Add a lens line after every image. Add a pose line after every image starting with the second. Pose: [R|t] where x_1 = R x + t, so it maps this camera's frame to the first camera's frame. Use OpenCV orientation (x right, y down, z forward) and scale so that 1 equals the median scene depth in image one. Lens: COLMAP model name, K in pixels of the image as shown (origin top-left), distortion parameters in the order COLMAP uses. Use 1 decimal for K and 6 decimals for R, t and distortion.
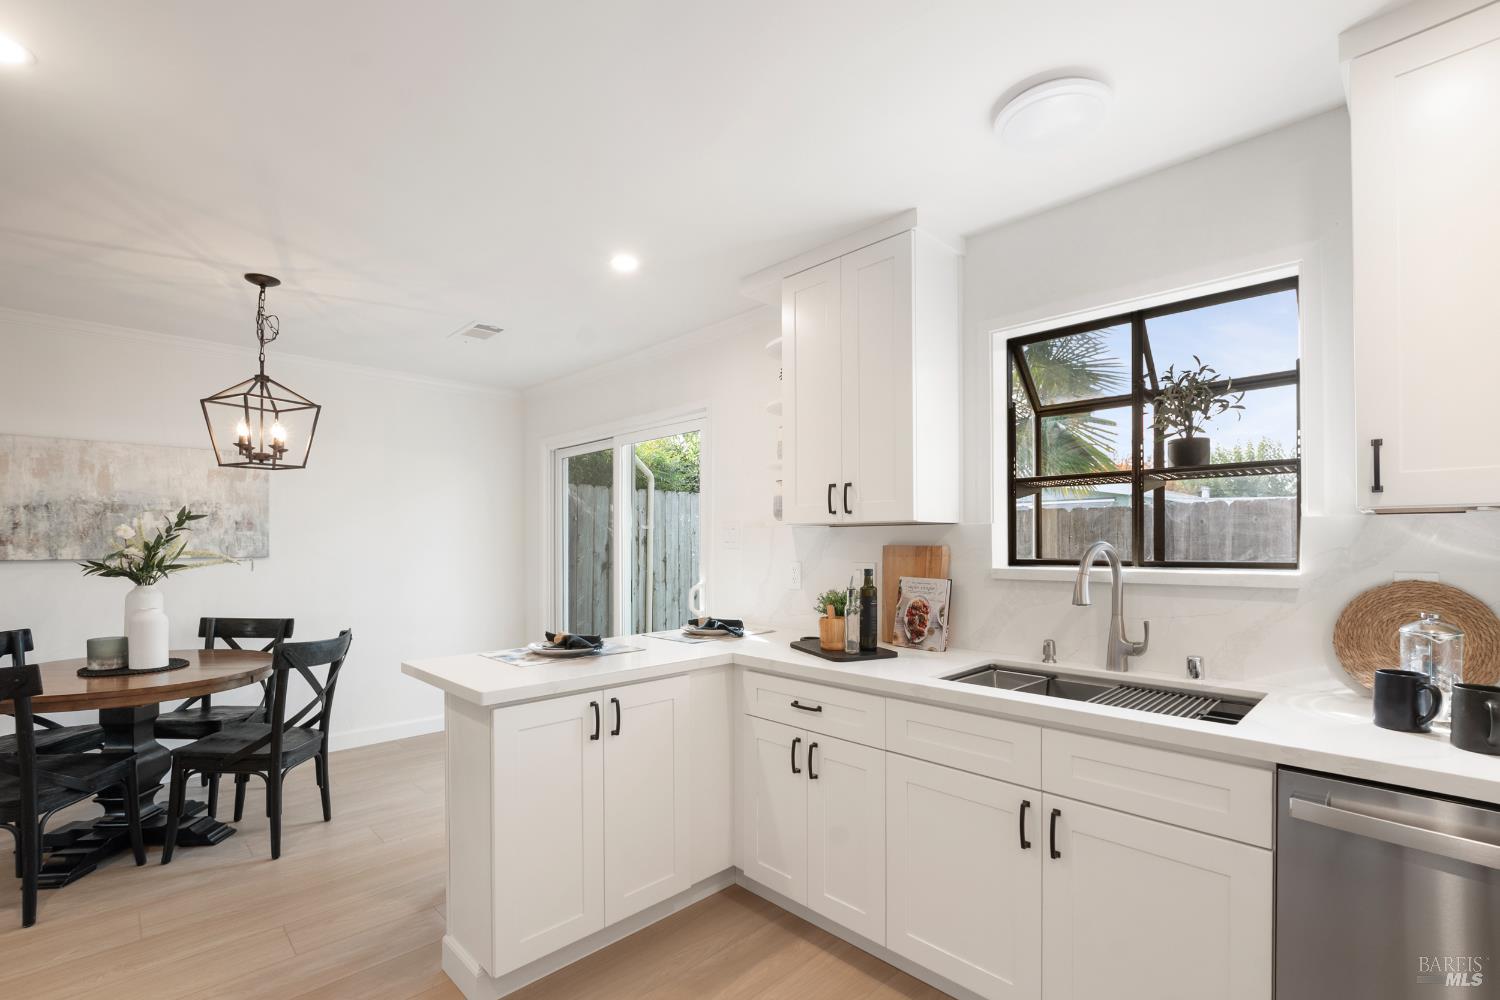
lens RADIAL K [[670.0, 0, 759.8], [0, 670.0, 540.8], [0, 0, 1]] dist [-0.019877, 0.000070]
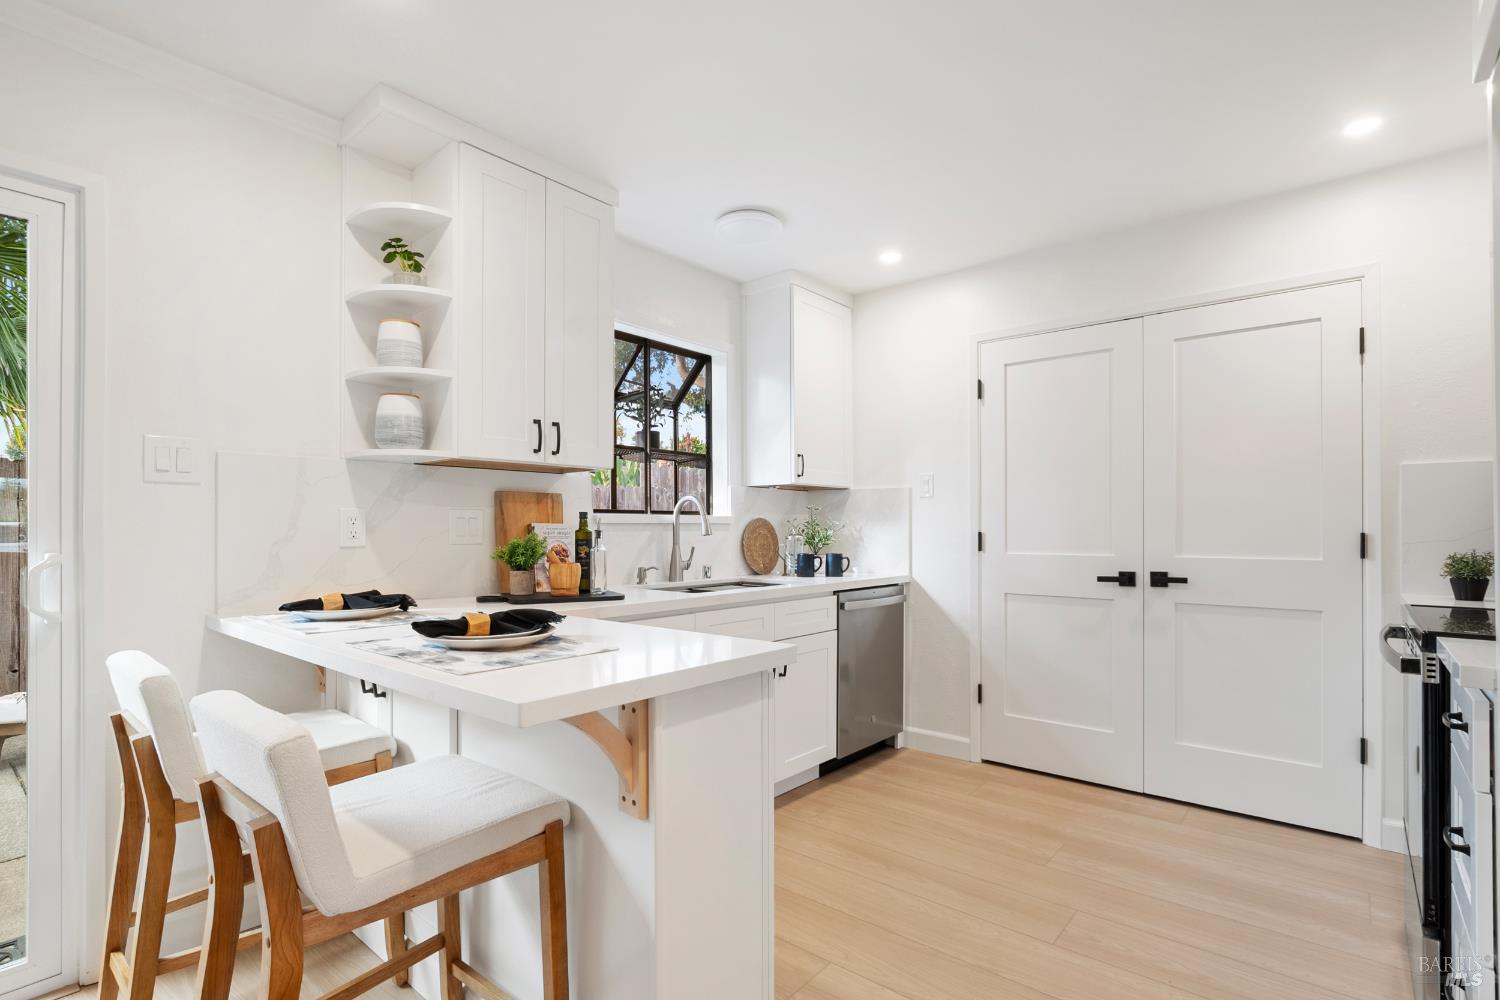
lens RADIAL K [[713.5, 0, 743.4], [0, 713.5, 526.8], [0, 0, 1]] dist [-0.002385, -0.000310]
pose [[-0.072911, 0.005816, 0.997322, -0.881861], [-0.001512, 0.999981, -0.005942, 0.066558], [-0.997337, -0.001942, -0.072900, 0.786923]]
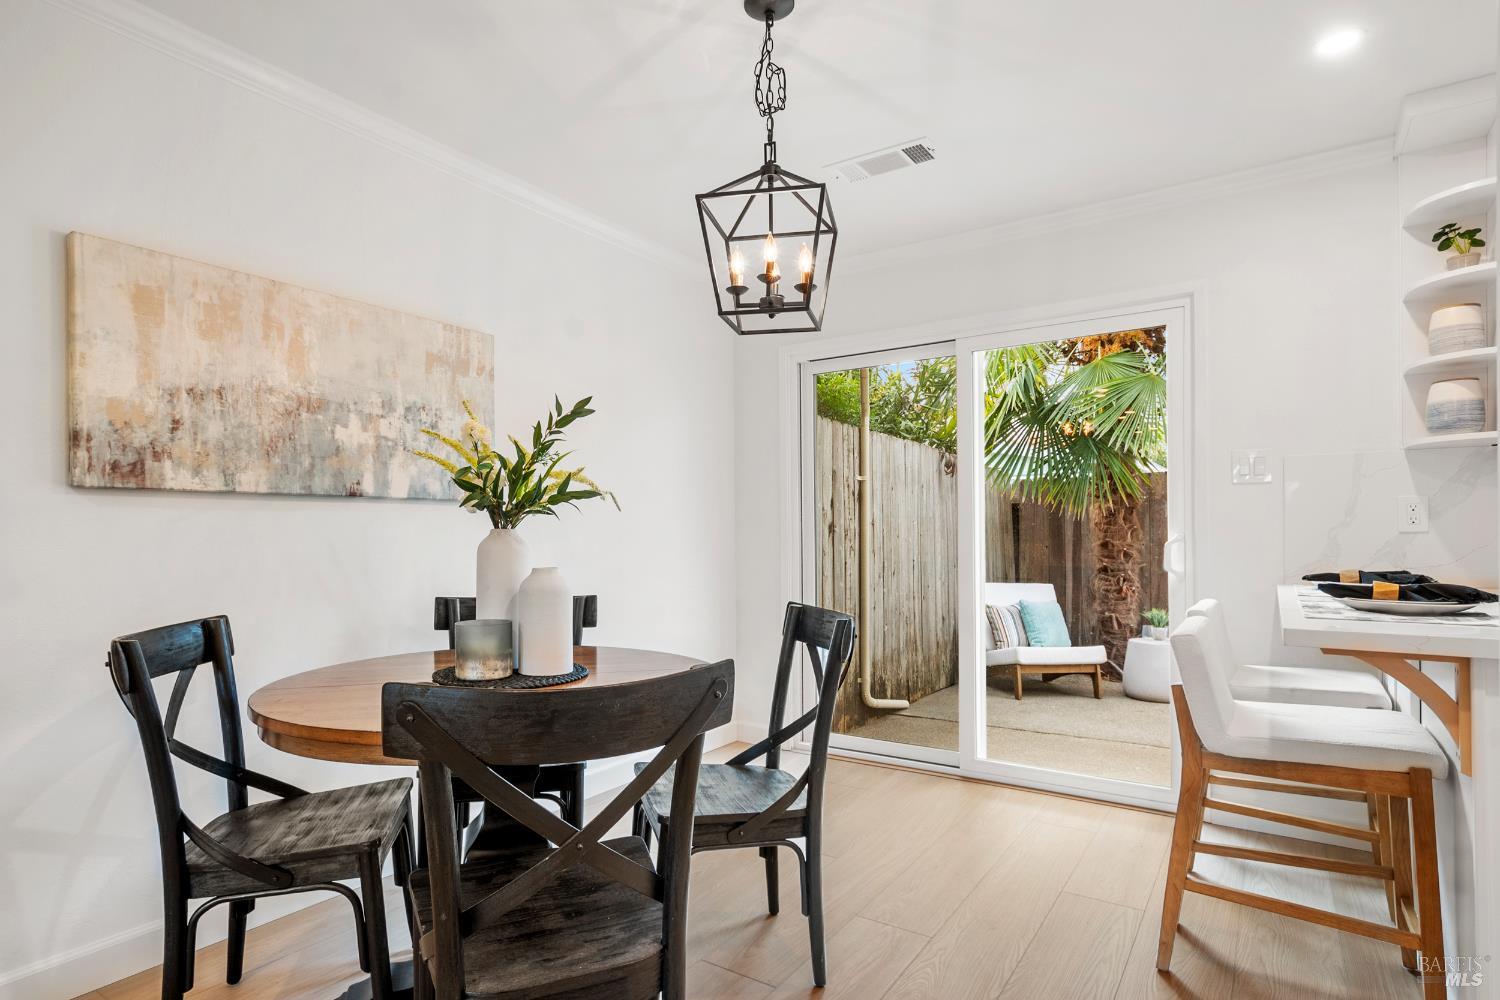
lens RADIAL K [[798.3, 0, 743.5], [0, 798.3, 537.8], [0, 0, 1]] dist [-0.017092, 0.000215]
pose [[0.981672, -0.005303, 0.190505, -1.023357], [0.003610, 0.999951, 0.009236, 0.082200], [-0.190545, -0.008379, 0.981643, 0.348072]]
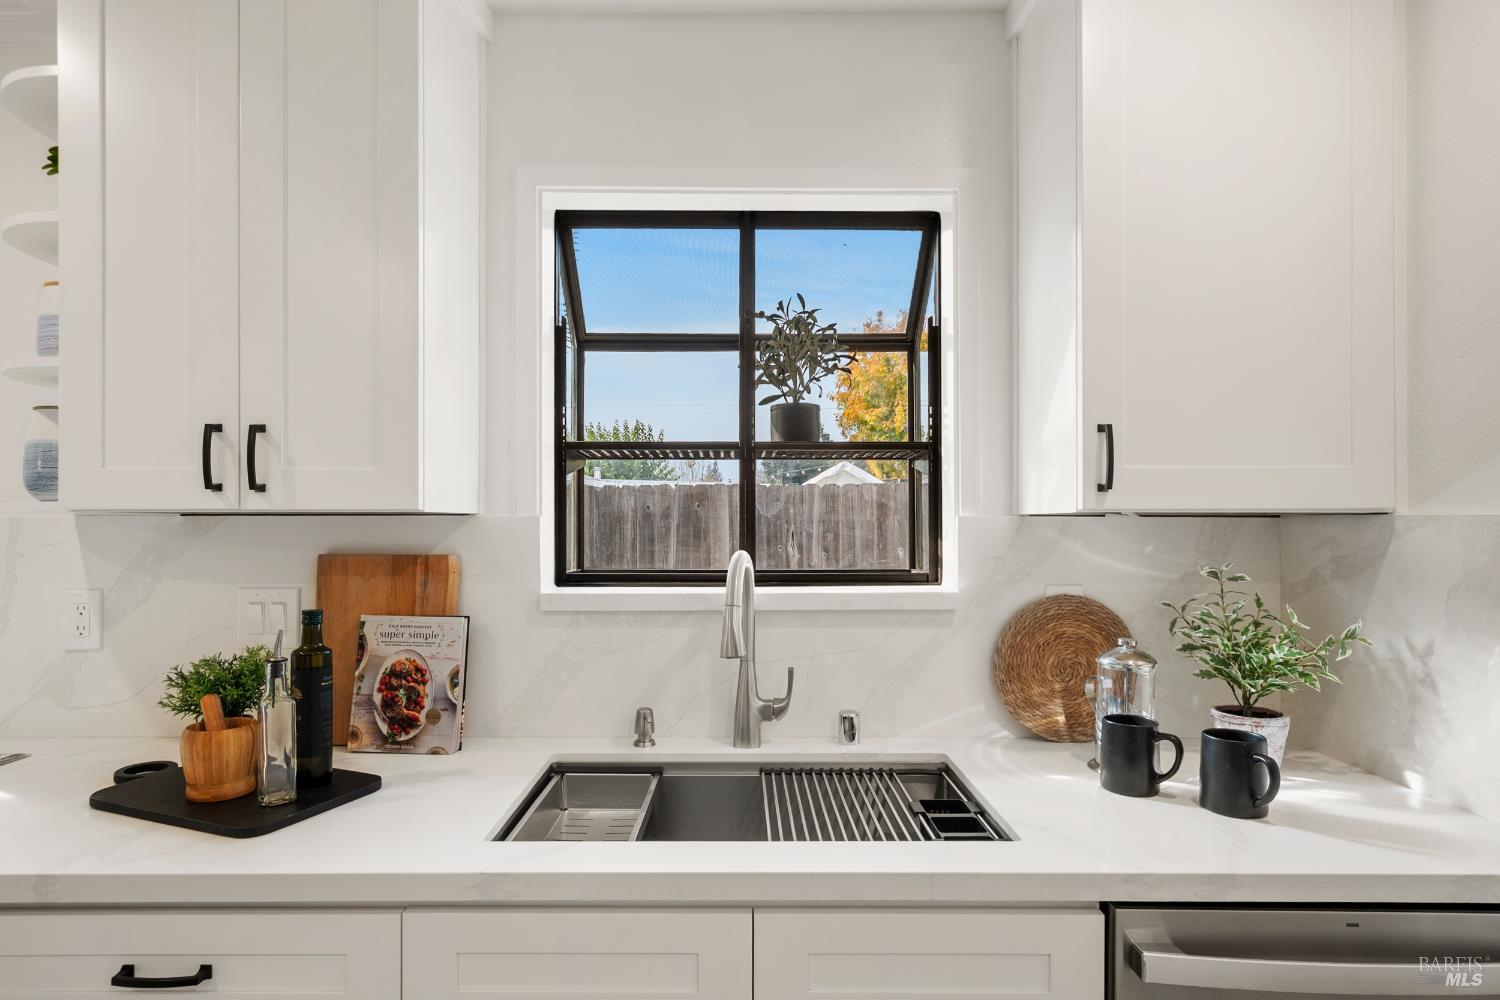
lens RADIAL K [[803.1, 0, 743.9], [0, 803.1, 518.4], [0, 0, 1]] dist [0.003742, 0.001912]
pose [[0.701186, 0.007520, 0.712939, -0.027821], [-0.005158, 0.999972, -0.005474, -0.020016], [-0.712960, 0.000161, 0.701205, 0.361502]]
